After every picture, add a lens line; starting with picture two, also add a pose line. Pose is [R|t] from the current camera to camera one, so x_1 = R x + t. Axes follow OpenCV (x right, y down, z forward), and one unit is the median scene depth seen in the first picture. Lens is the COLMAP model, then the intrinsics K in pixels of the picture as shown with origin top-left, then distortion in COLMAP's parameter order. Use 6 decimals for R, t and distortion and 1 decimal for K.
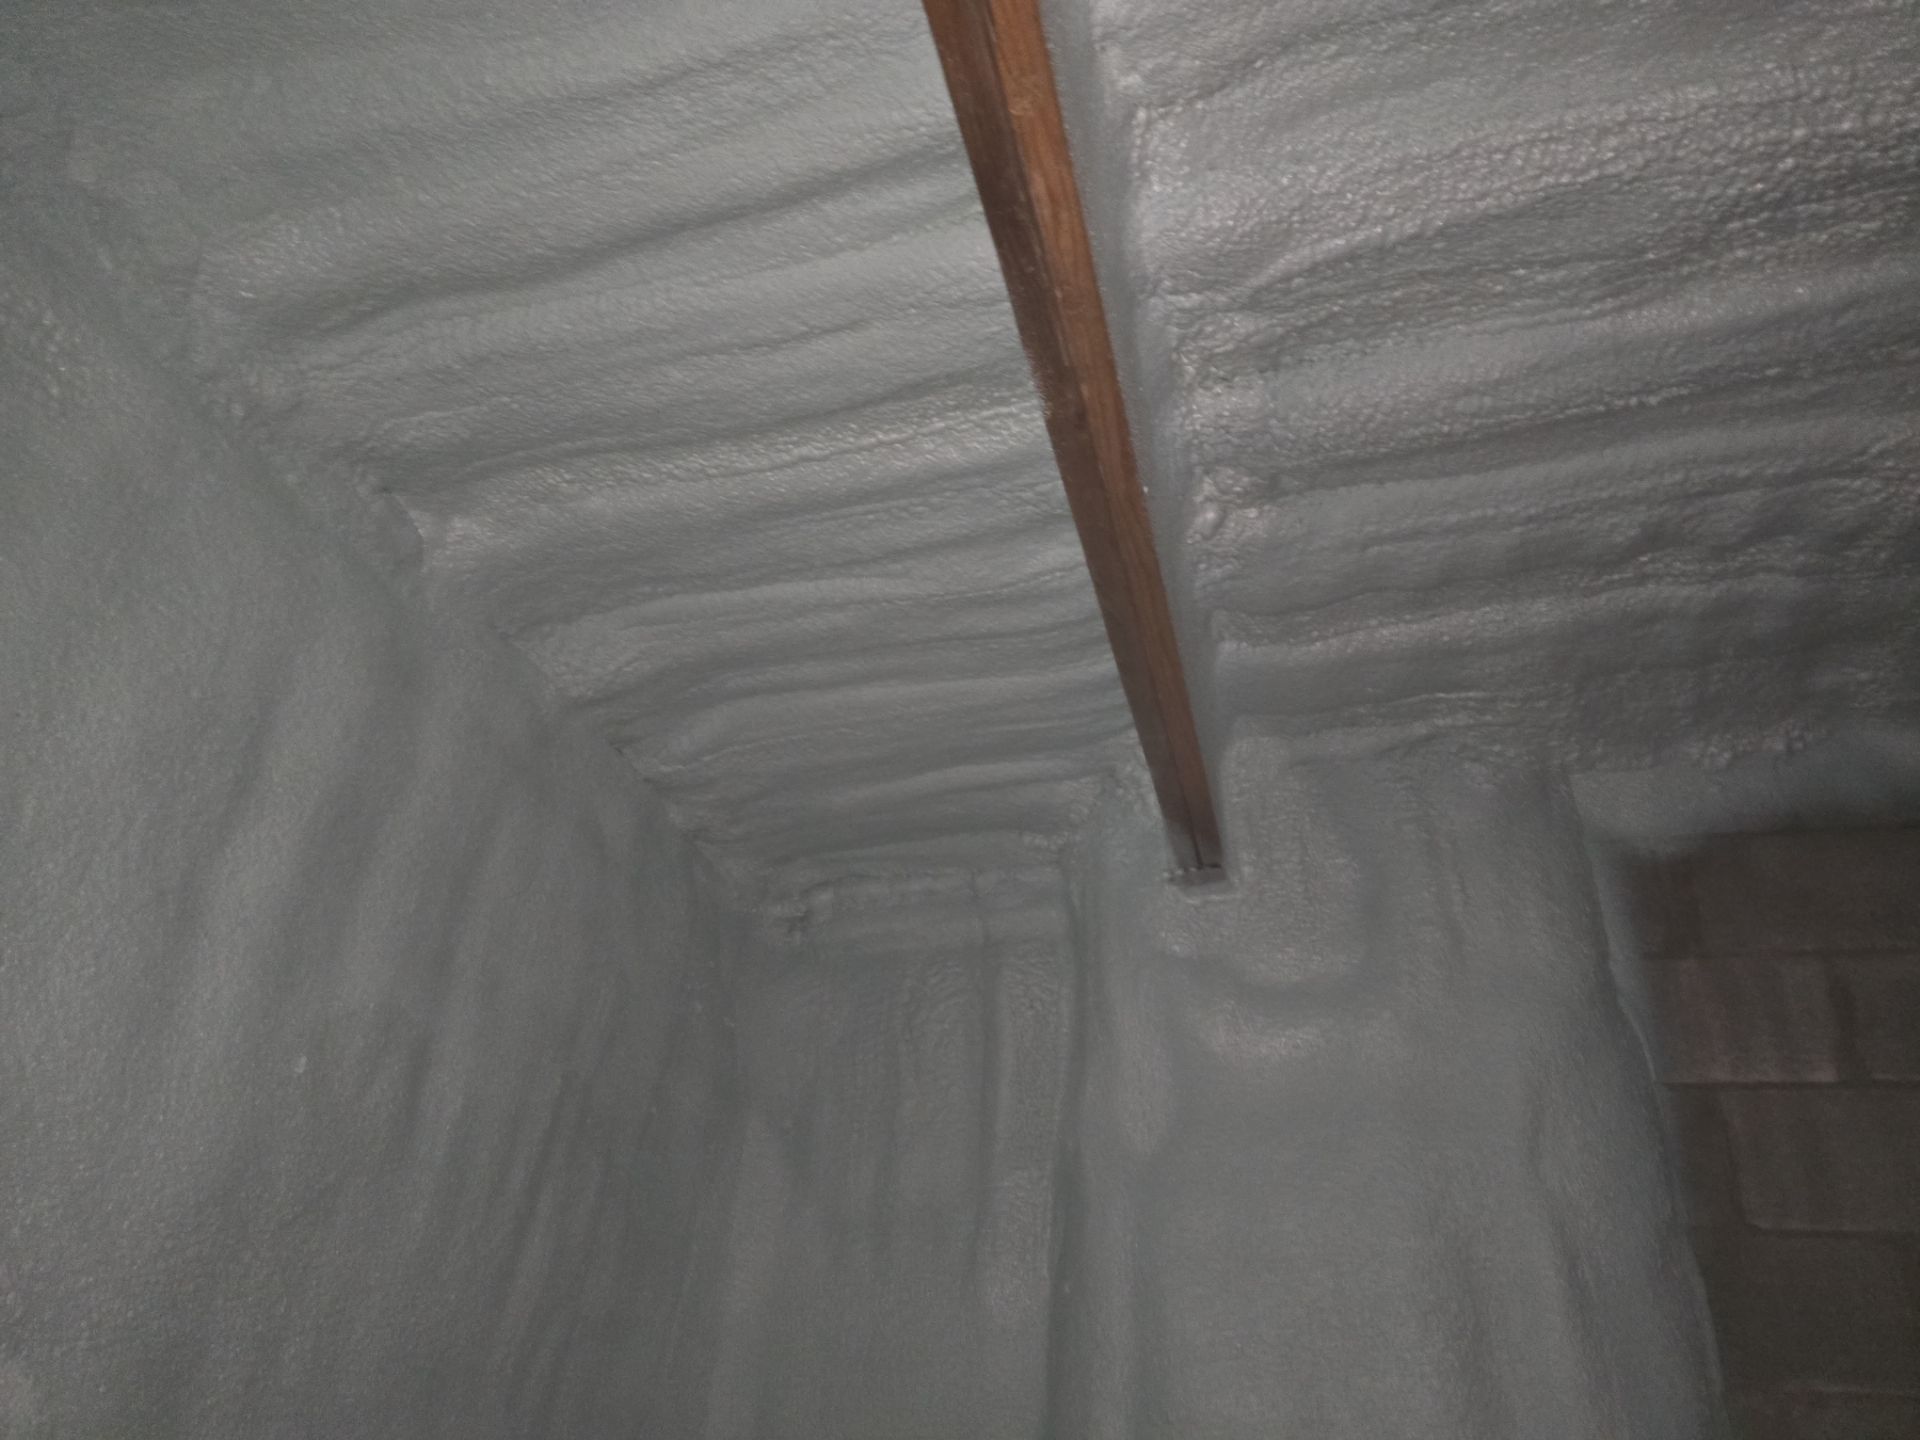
lens RADIAL K [[1310.4, 0, 952.7], [0, 1310.4, 740.1], [0, 0, 1]] dist [0.054871, -0.052730]
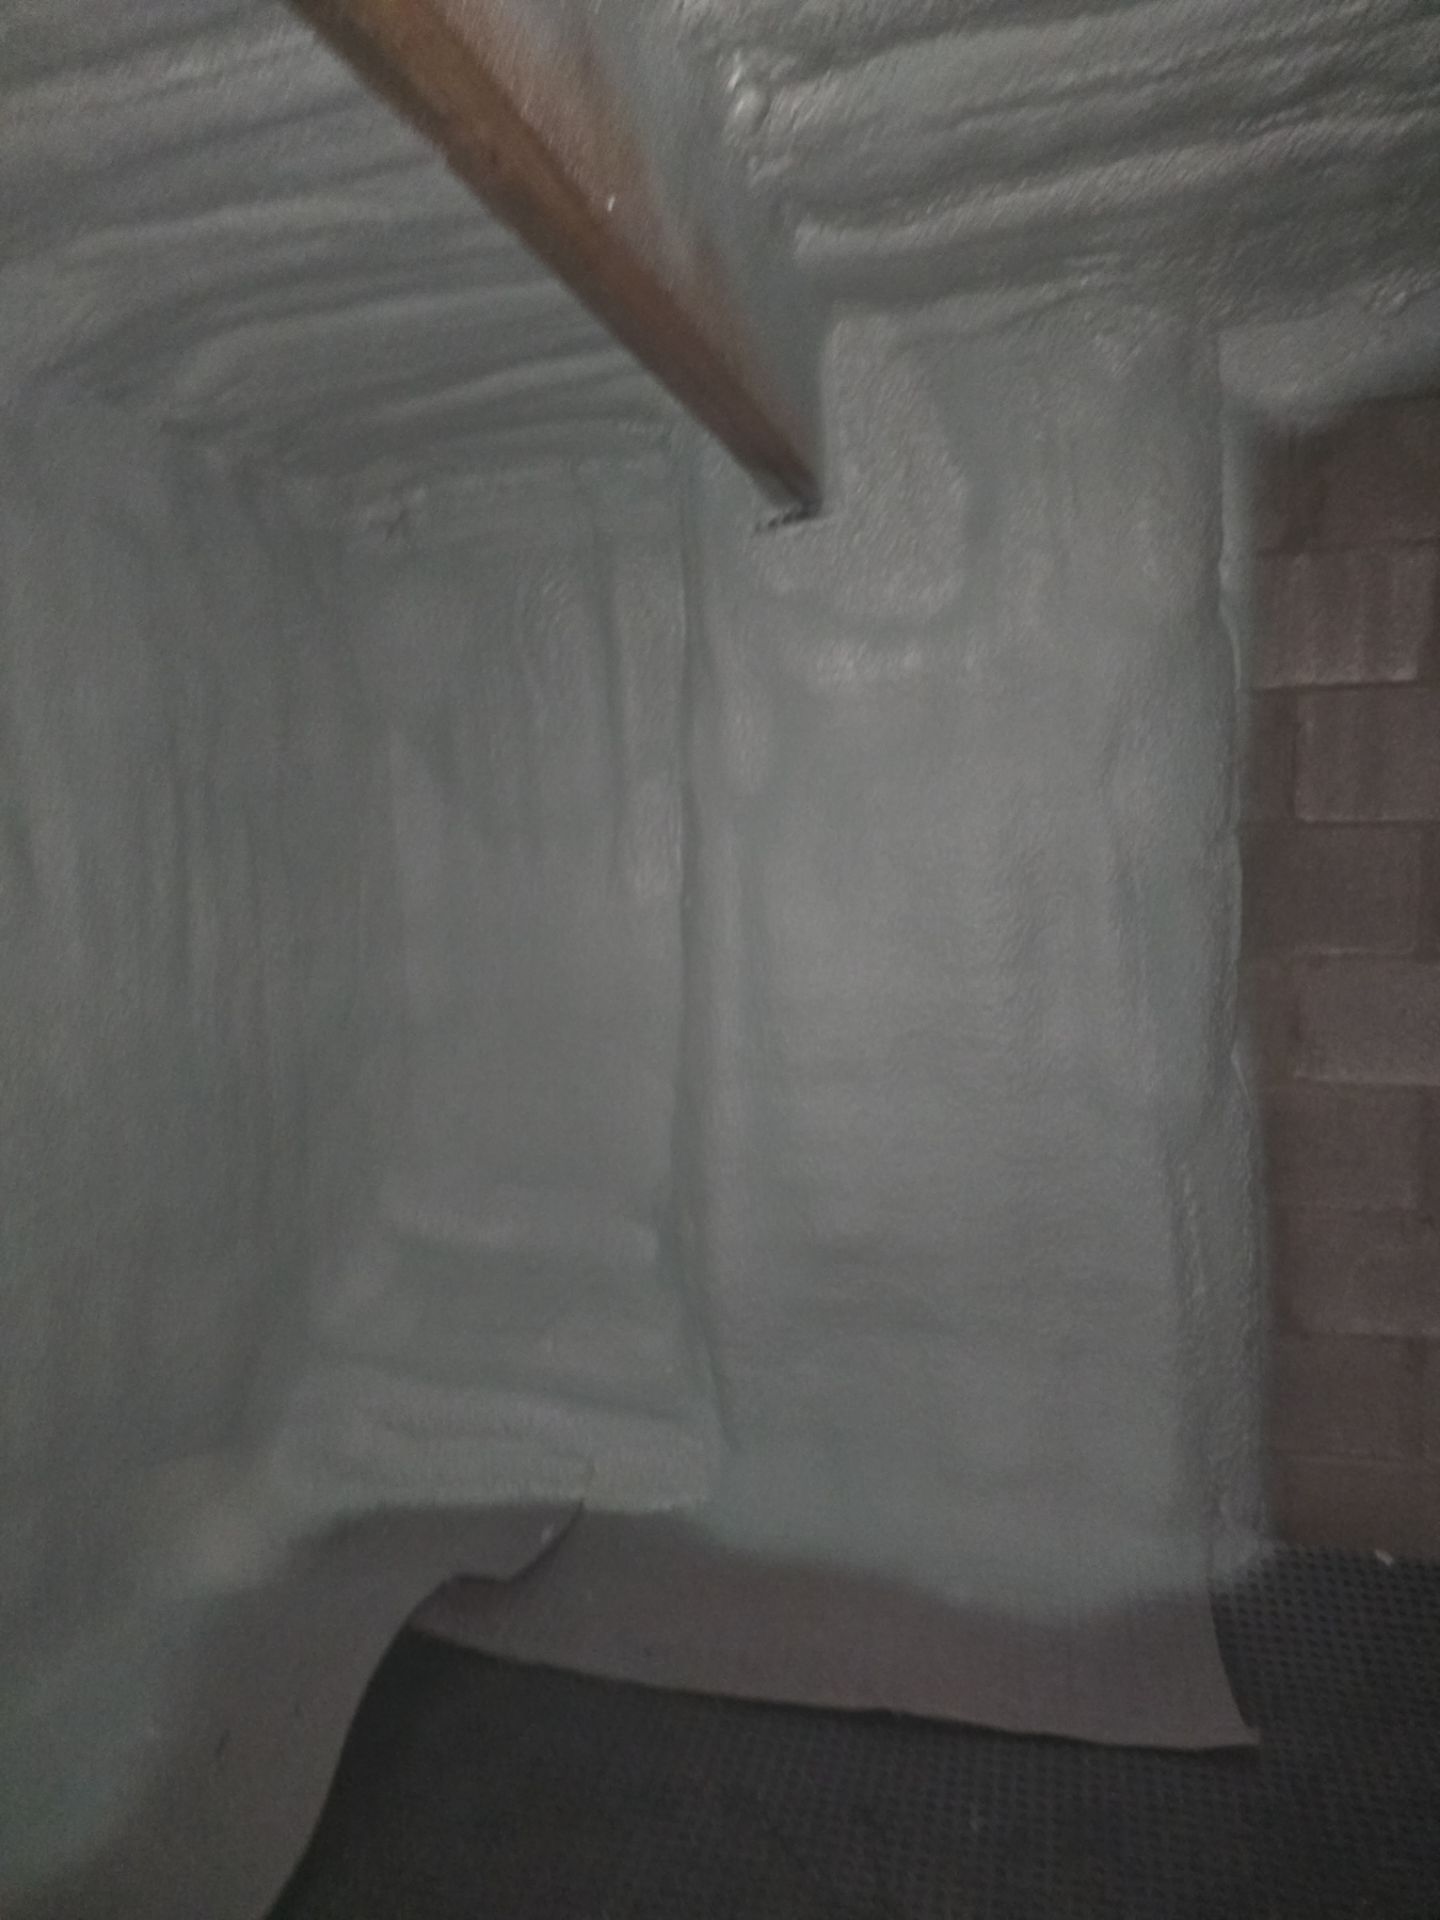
lens RADIAL K [[1310.4, 0, 721.9], [0, 1310.4, 974.3], [0, 0, 1]] dist [0.054871, -0.052730]
pose [[0.995152, -0.096680, -0.018035, 0.144224], [0.087393, 0.785200, 0.613044, -0.243725], [-0.045108, -0.611648, 0.789843, 0.094545]]
